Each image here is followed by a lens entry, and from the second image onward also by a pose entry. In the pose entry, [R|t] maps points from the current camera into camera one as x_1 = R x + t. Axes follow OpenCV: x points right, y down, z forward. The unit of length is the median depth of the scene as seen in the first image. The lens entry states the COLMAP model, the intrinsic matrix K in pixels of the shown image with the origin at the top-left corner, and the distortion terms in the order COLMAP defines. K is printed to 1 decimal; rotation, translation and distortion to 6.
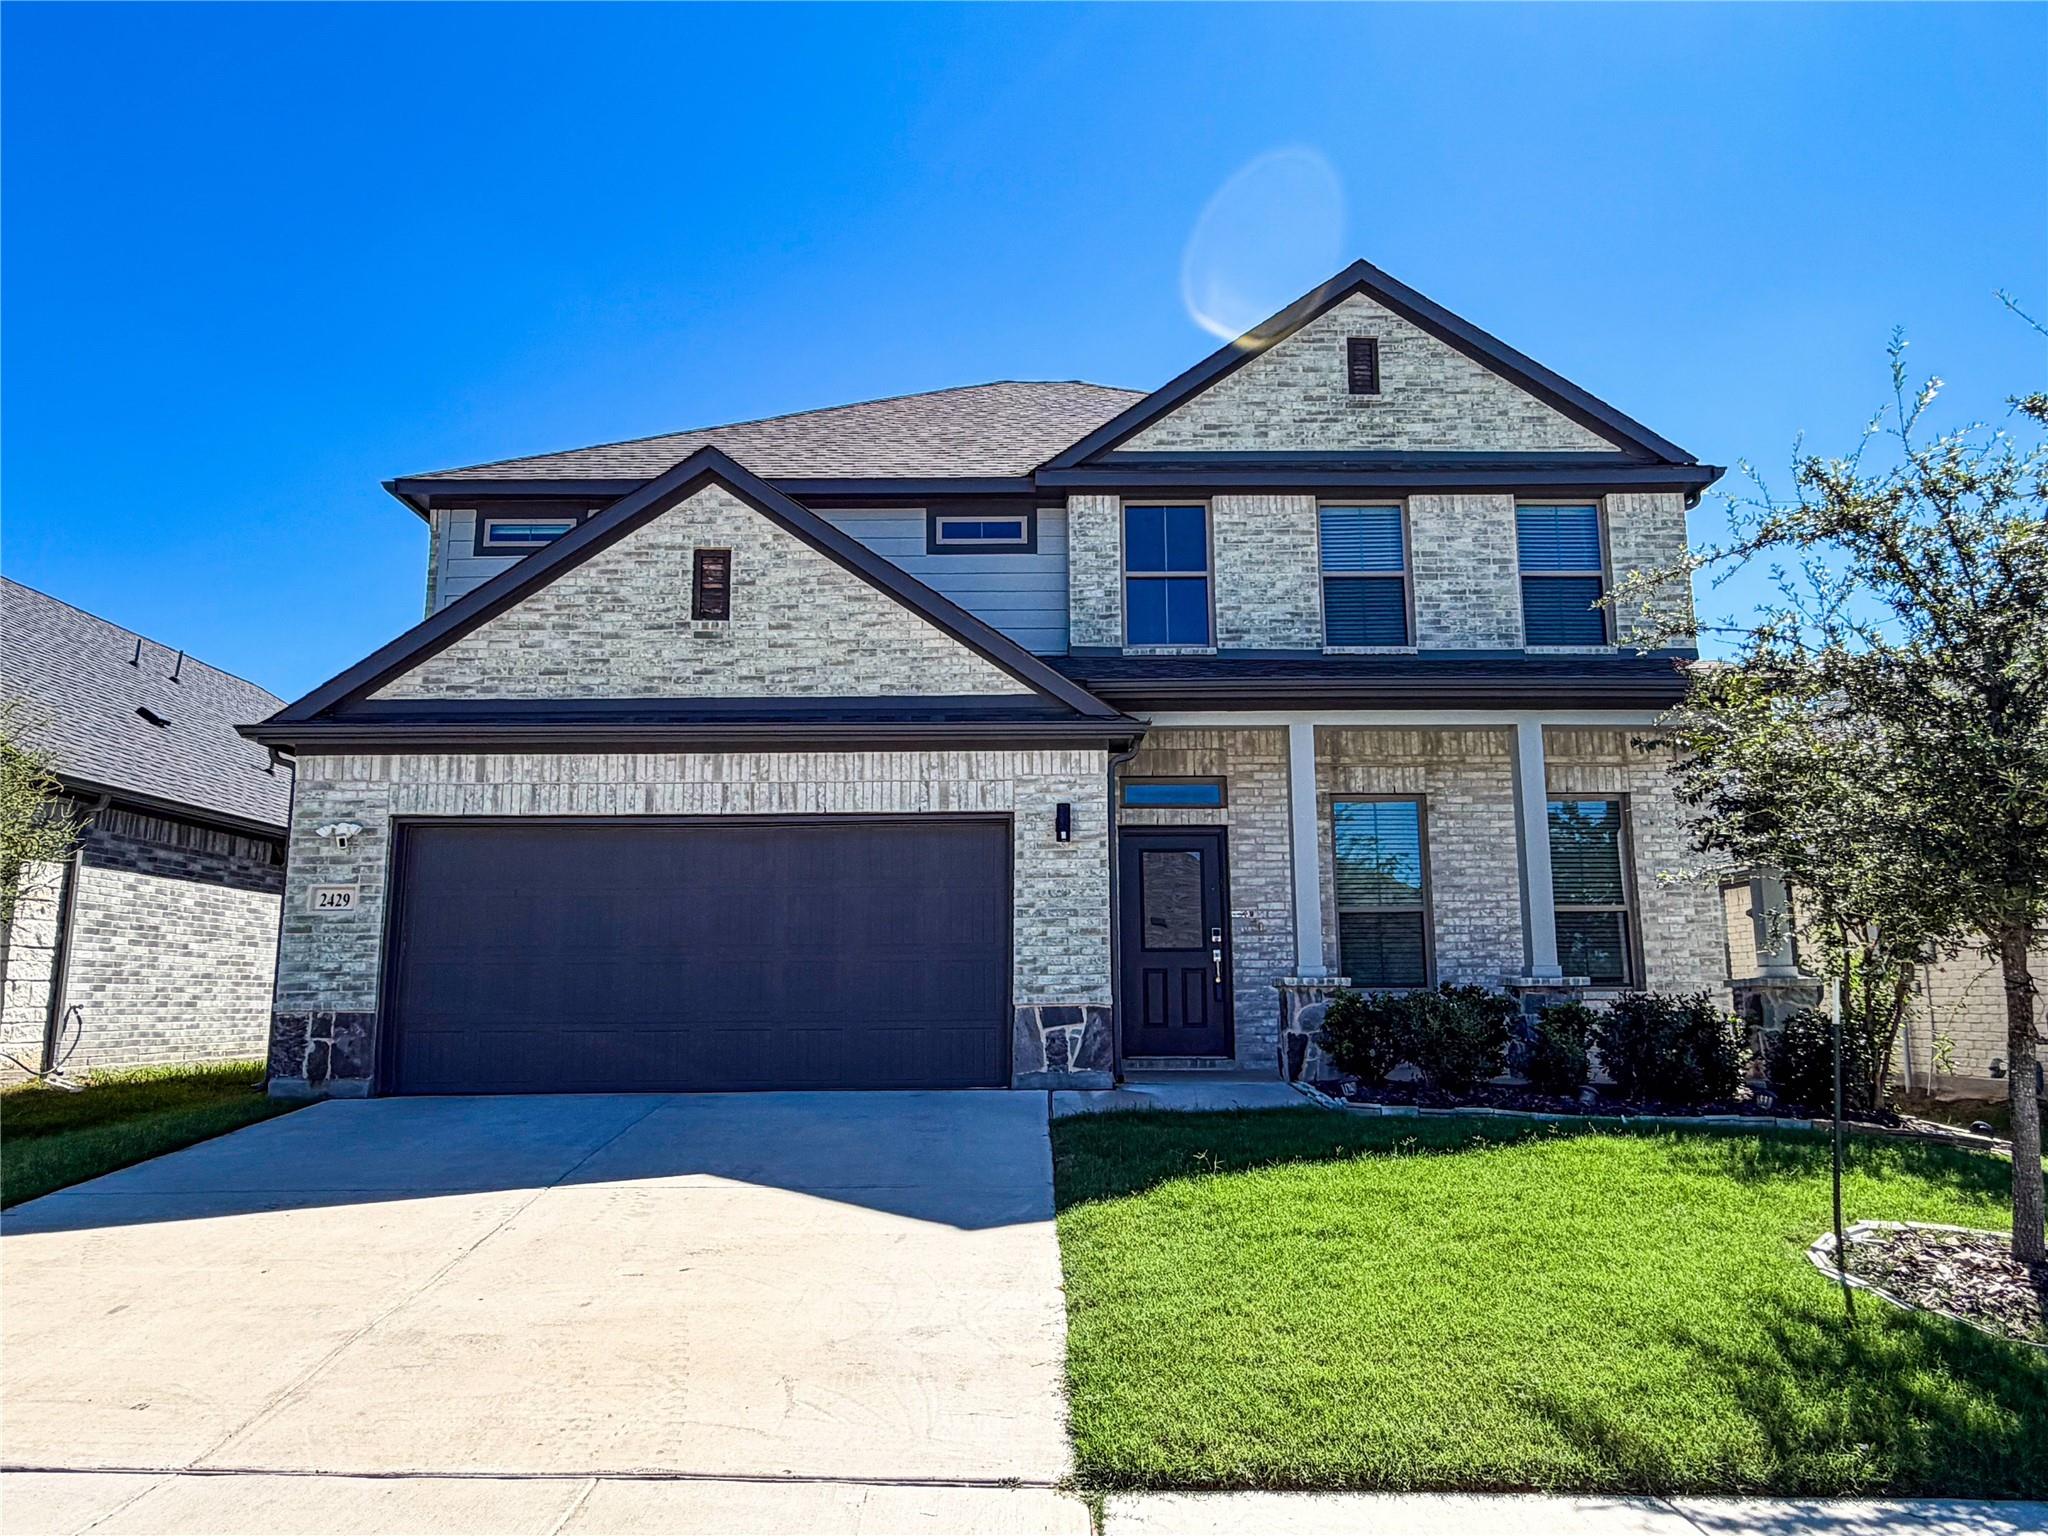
lens RADIAL K [[1312.9, 0, 1023.1], [0, 1312.9, 770.6], [0, 0, 1]] dist [-0.000898, -0.000637]
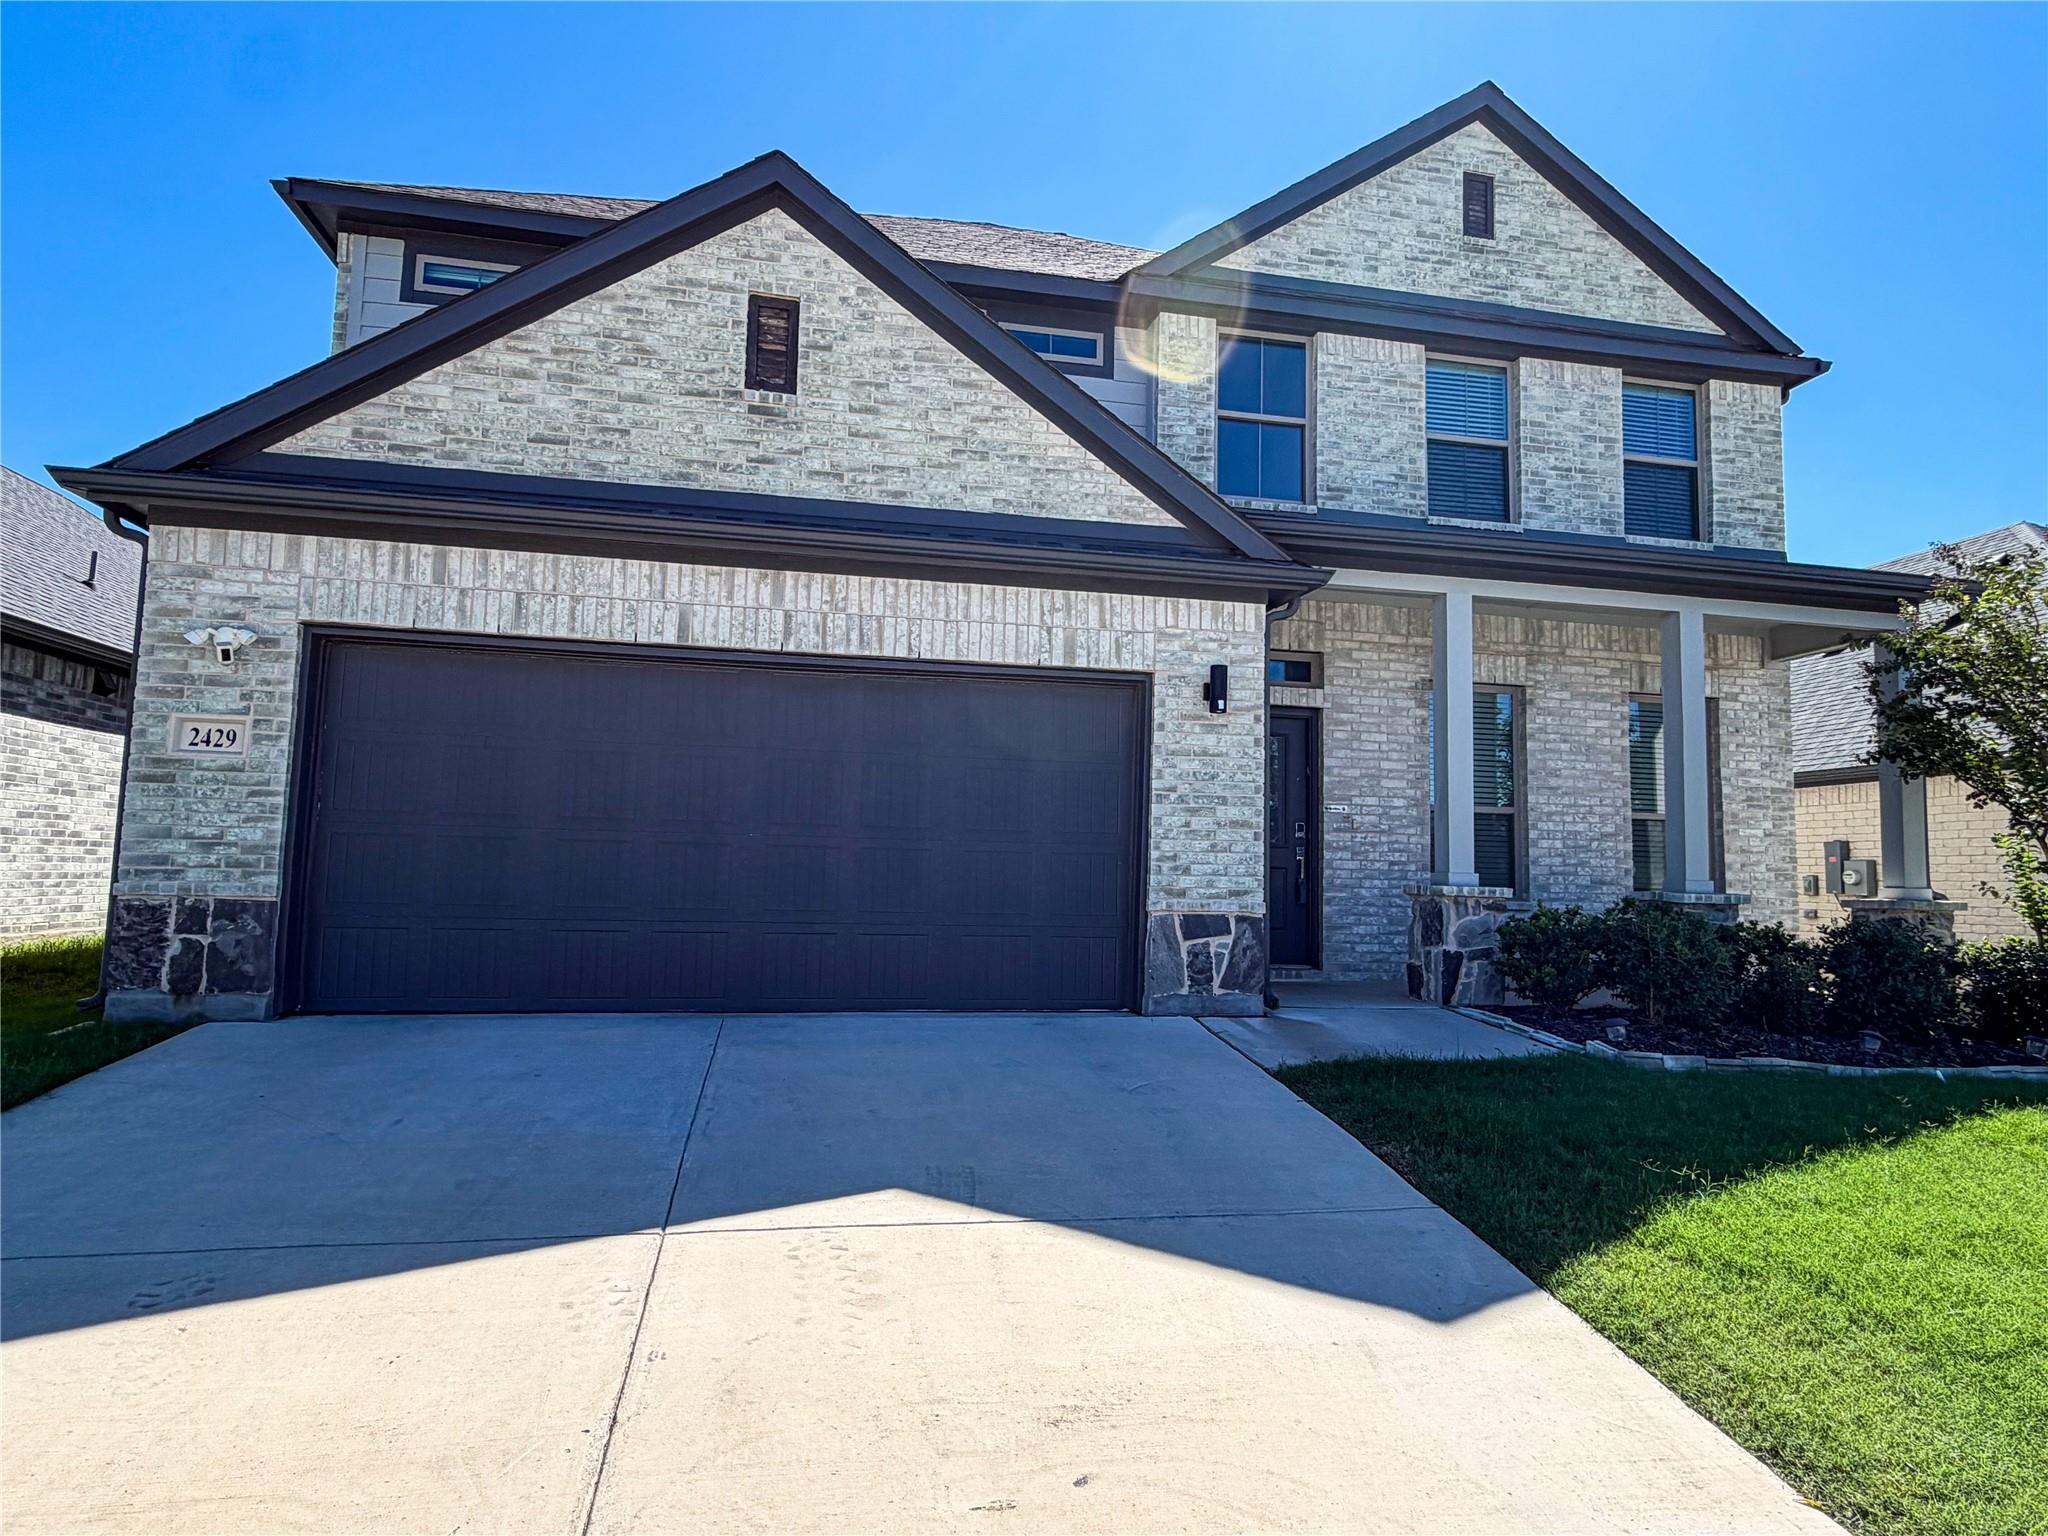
lens RADIAL K [[1126.9, 0, 1023.5], [0, 1126.9, 763.6], [0, 0, 1]] dist [-0.000271, -0.000273]
pose [[0.982365, 0.048010, 0.180702, -0.200695], [-0.062327, 0.995279, 0.074404, 0.039234], [-0.176277, -0.084355, 0.980719, 0.323731]]
